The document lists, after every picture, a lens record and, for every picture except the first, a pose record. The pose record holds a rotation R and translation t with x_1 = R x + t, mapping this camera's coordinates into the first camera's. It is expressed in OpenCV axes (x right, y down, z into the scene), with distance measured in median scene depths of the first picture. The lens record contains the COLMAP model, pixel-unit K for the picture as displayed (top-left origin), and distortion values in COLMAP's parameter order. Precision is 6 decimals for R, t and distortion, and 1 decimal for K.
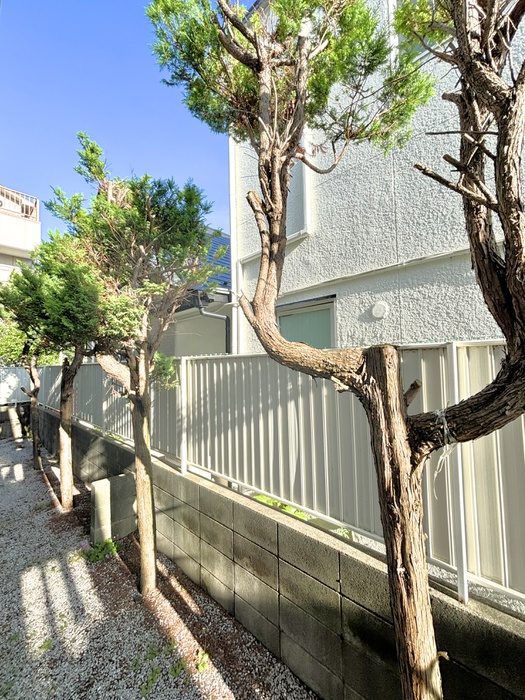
lens RADIAL K [[293.9, 0, 264.4], [0, 293.9, 347.4], [0, 0, 1]] dist [0.003805, 0.000601]
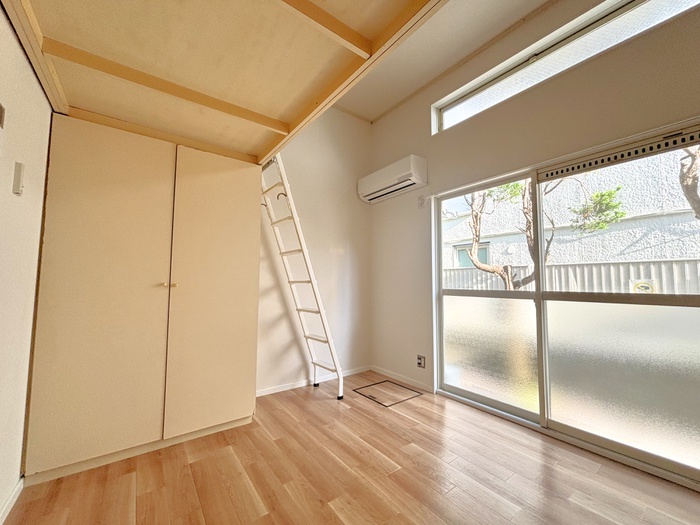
lens RADIAL K [[290.6, 0, 350.0], [0, 290.6, 262.5], [0, 0, 1]] dist [-0.001155, 0.000142]
pose [[0.986571, 0.012856, -0.162826, -0.931140], [-0.013232, 0.999912, -0.001223, -0.013960], [0.162796, 0.003361, 0.986654, -2.812221]]
